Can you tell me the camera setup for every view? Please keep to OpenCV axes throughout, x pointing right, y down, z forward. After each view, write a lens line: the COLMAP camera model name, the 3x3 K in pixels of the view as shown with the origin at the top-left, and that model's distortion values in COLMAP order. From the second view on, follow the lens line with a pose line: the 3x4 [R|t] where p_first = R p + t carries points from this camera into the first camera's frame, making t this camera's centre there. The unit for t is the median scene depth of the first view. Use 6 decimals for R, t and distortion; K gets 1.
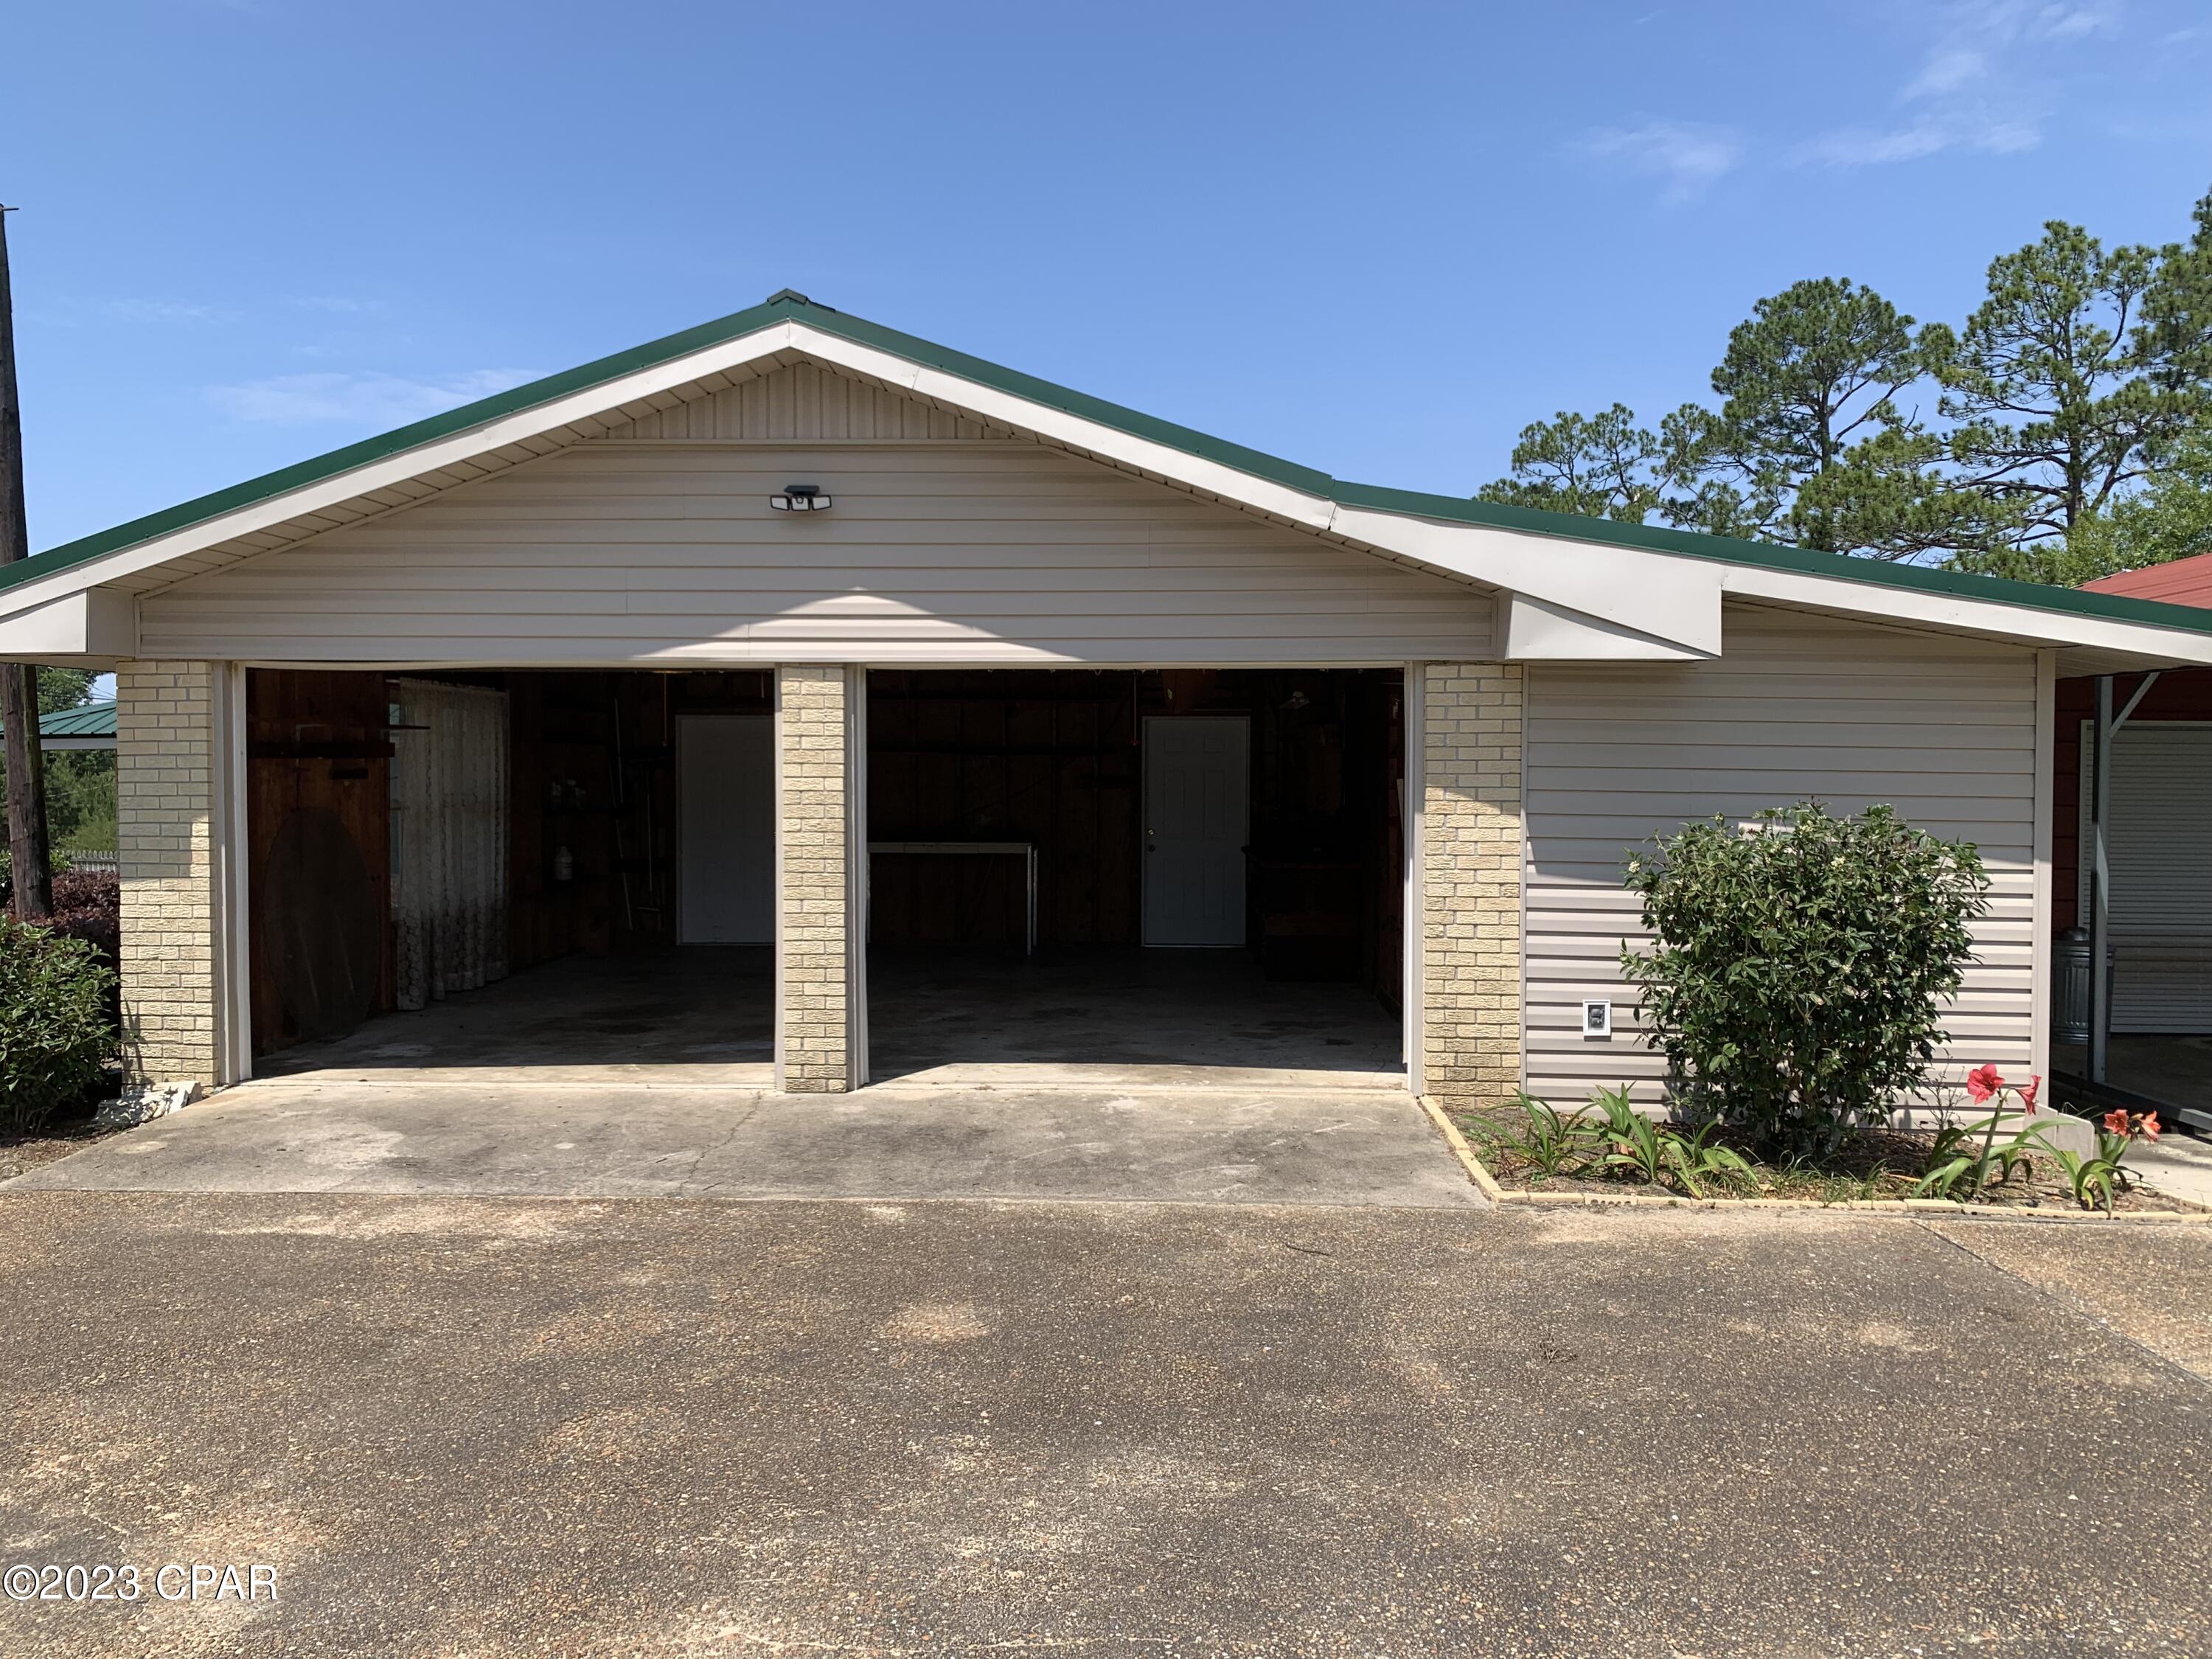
lens RADIAL K [[1691.5, 0, 1117.0], [0, 1691.5, 820.9], [0, 0, 1]] dist [0.025216, -0.029522]
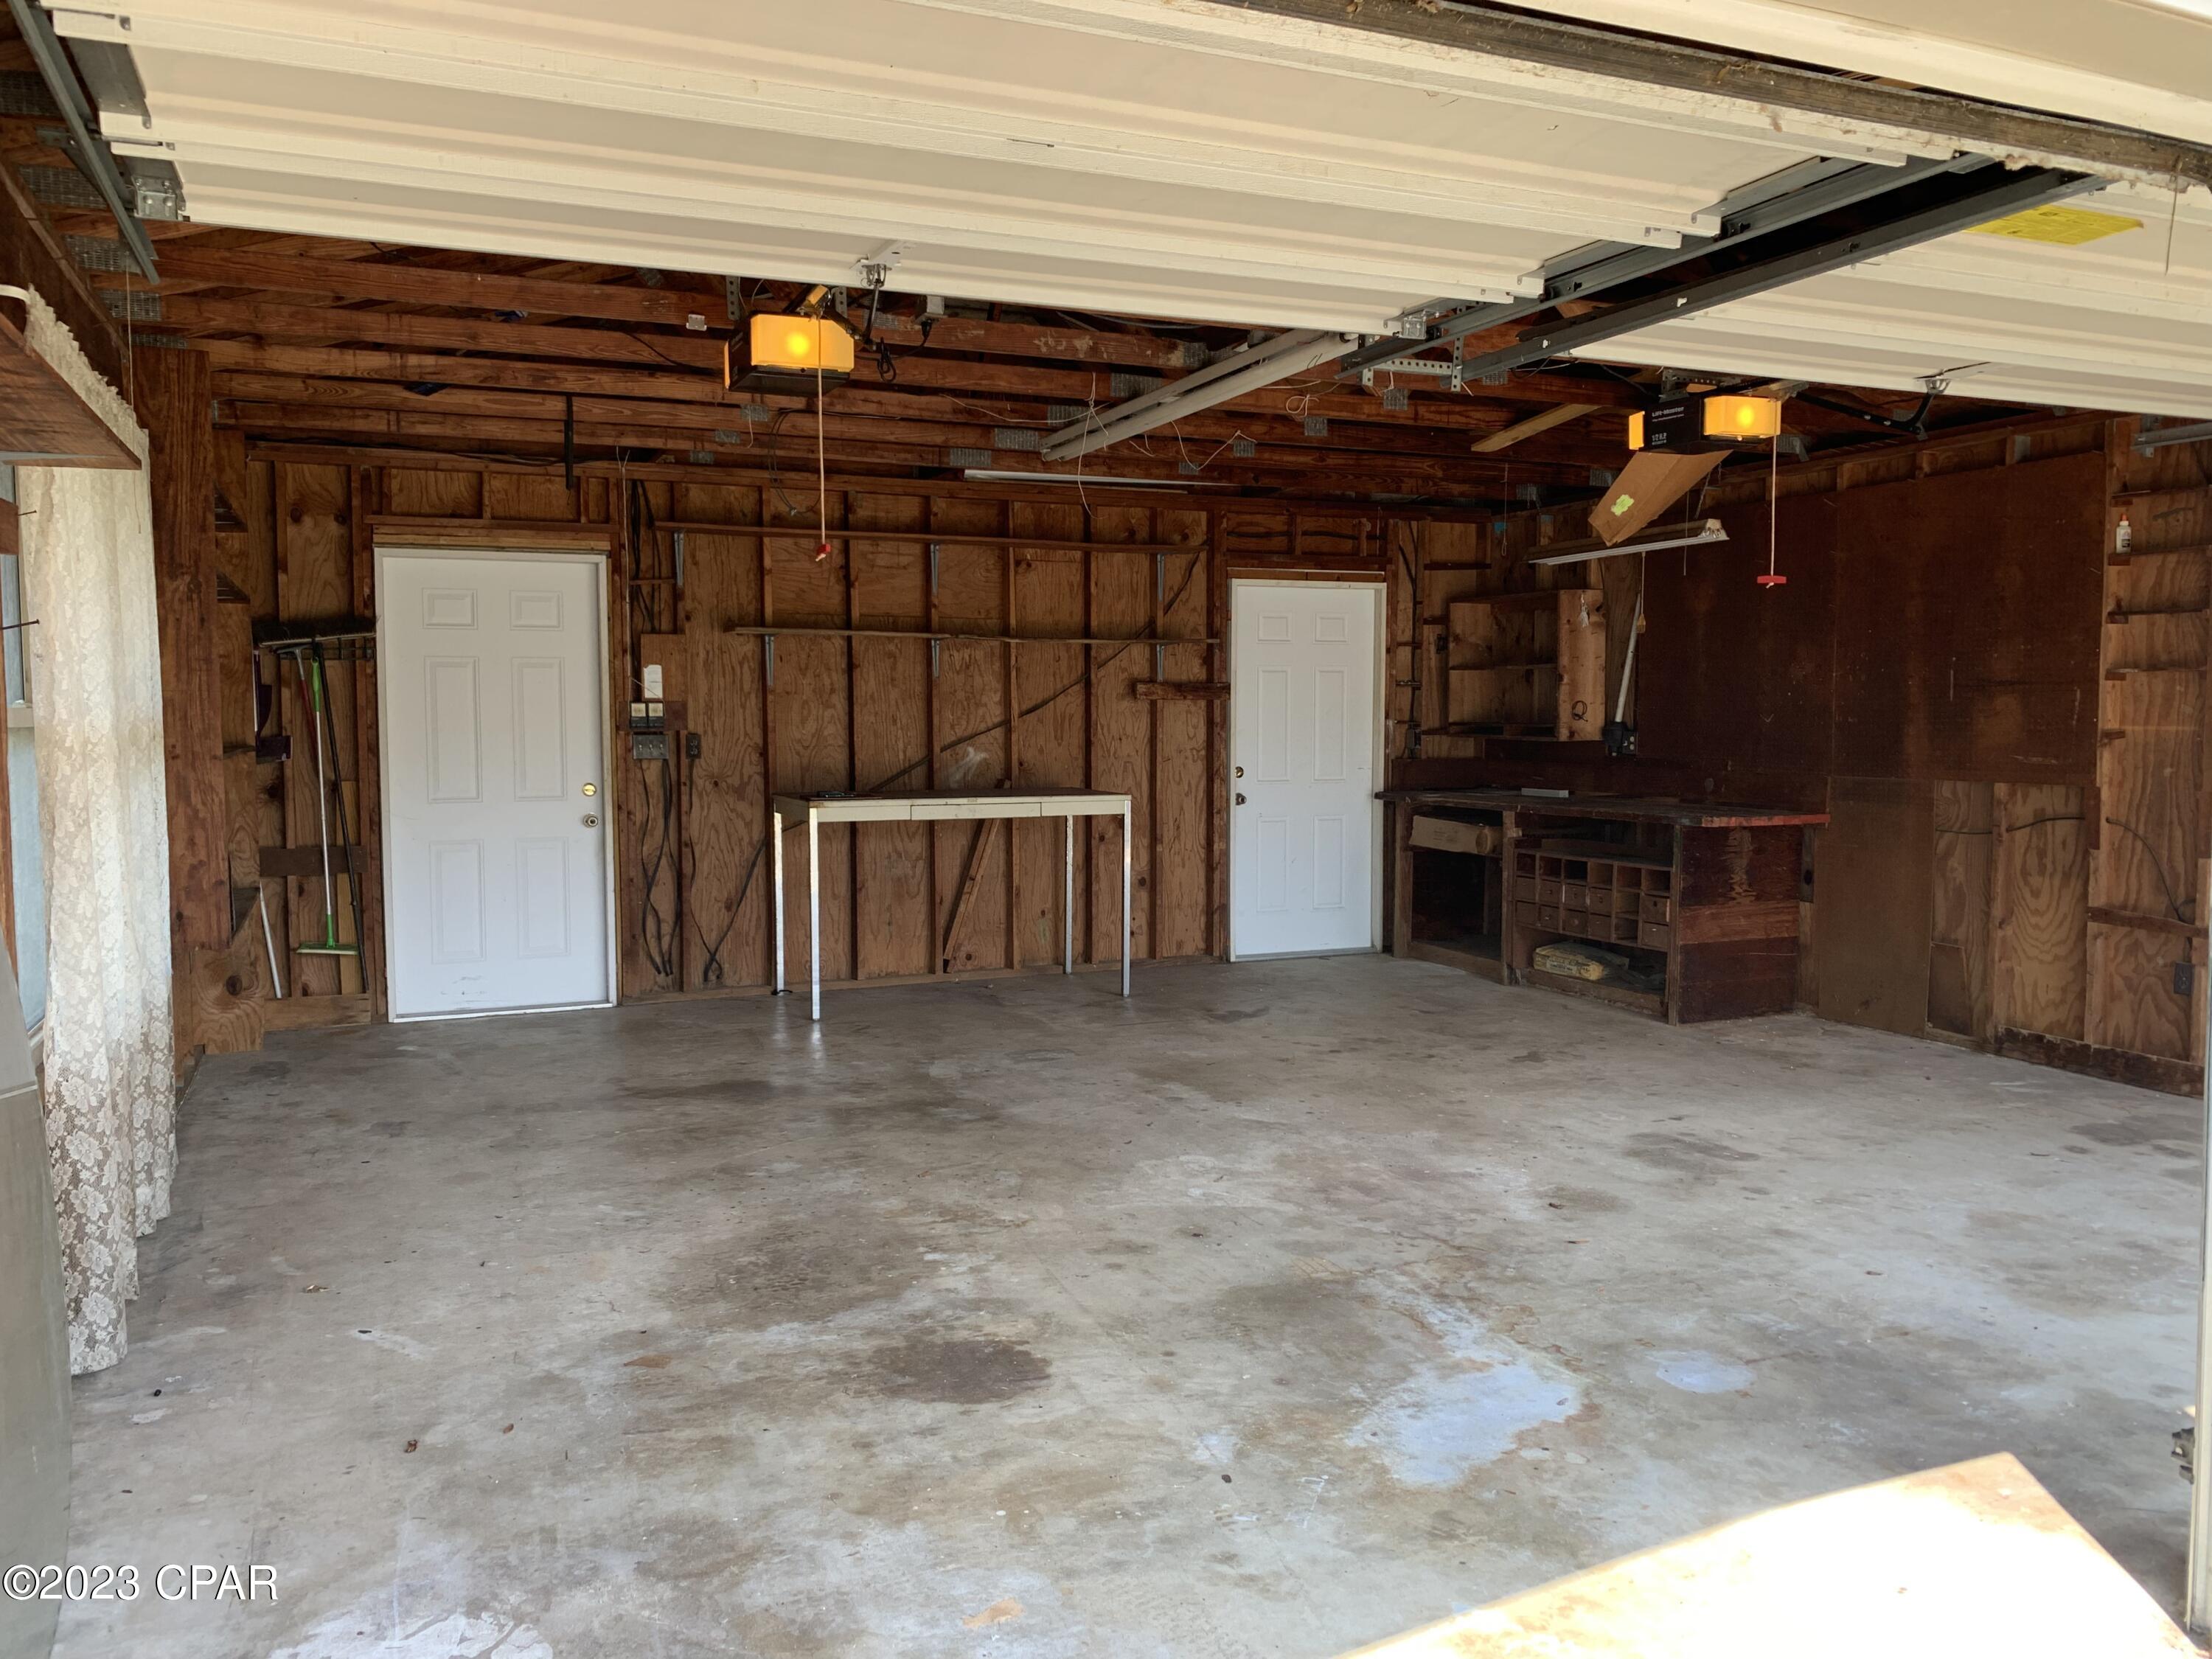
lens RADIAL K [[1691.5, 0, 1104.7], [0, 1691.5, 836.4], [0, 0, 1]] dist [0.025216, -0.029522]
pose [[0.907934, -0.034526, 0.417688, -0.383335], [0.017054, 0.998819, 0.045492, 0.001525], [-0.418766, -0.034181, 0.907451, 0.654985]]
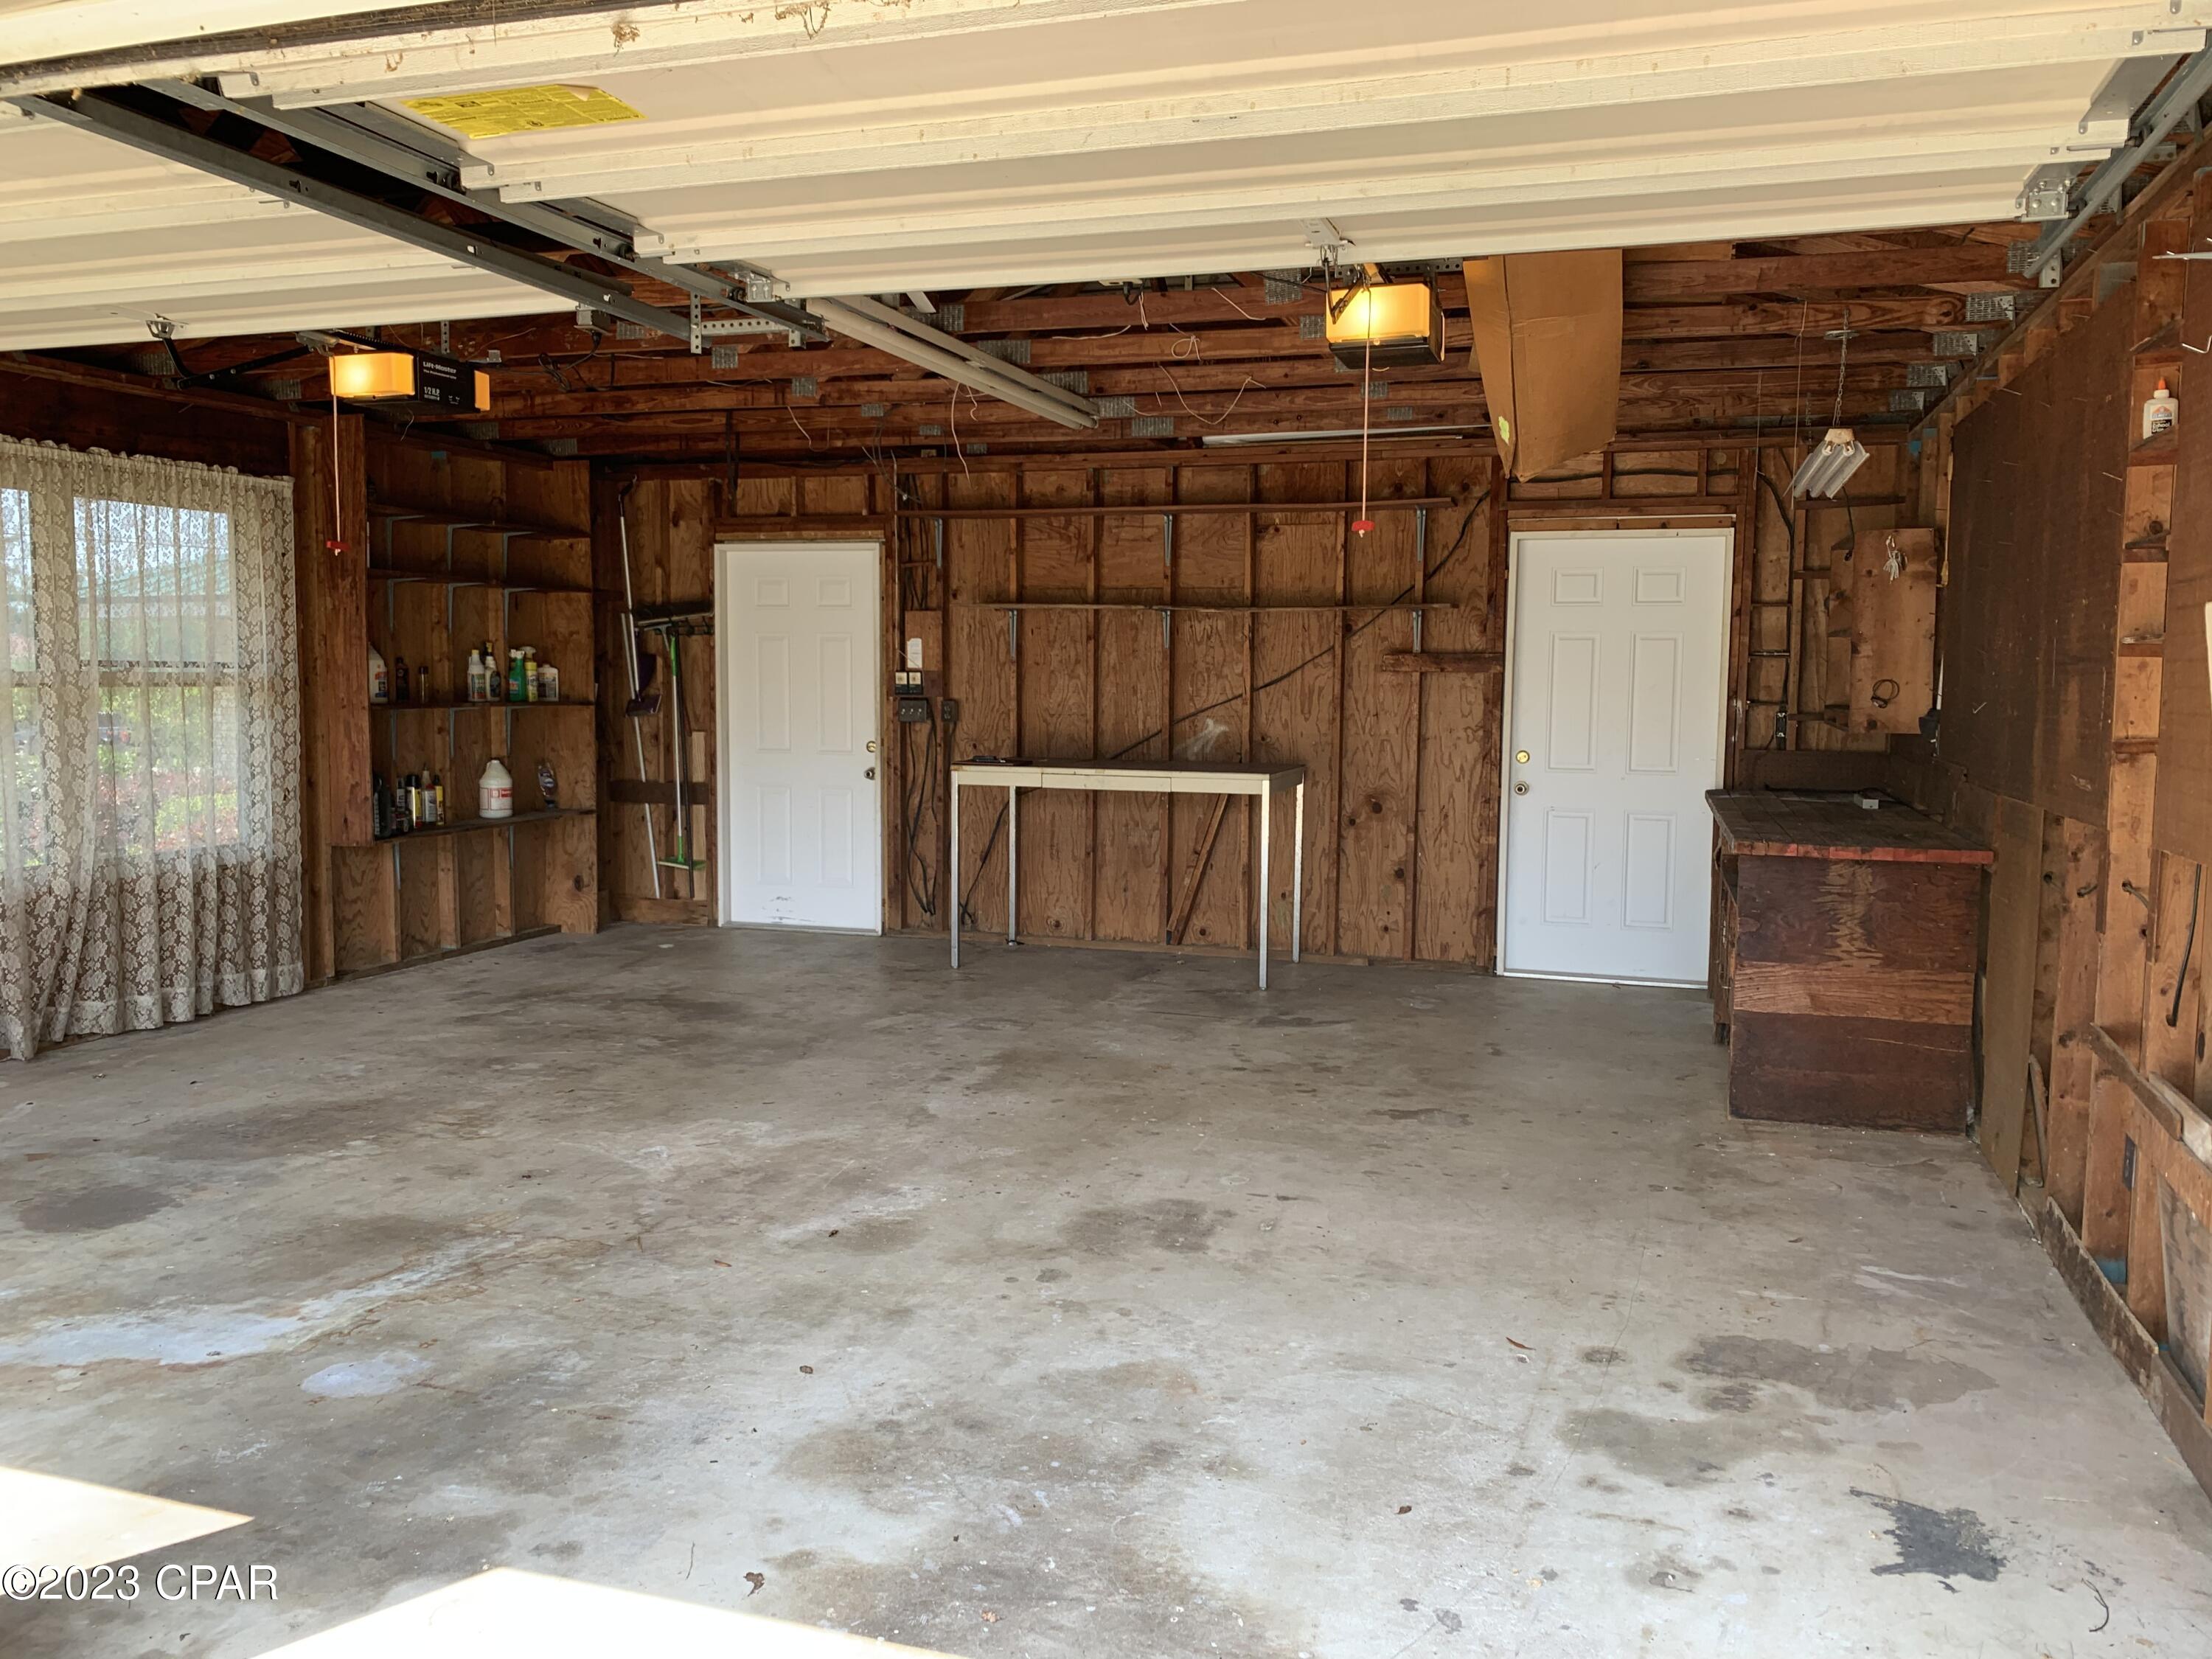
lens RADIAL K [[1691.5, 0, 1128.0], [0, 1691.5, 823.8], [0, 0, 1]] dist [0.025216, -0.029522]
pose [[0.958869, 0.032520, -0.281979, 0.071423], [-0.016754, 0.998168, 0.058146, -0.001852], [0.283353, -0.051030, 0.957657, 0.643186]]
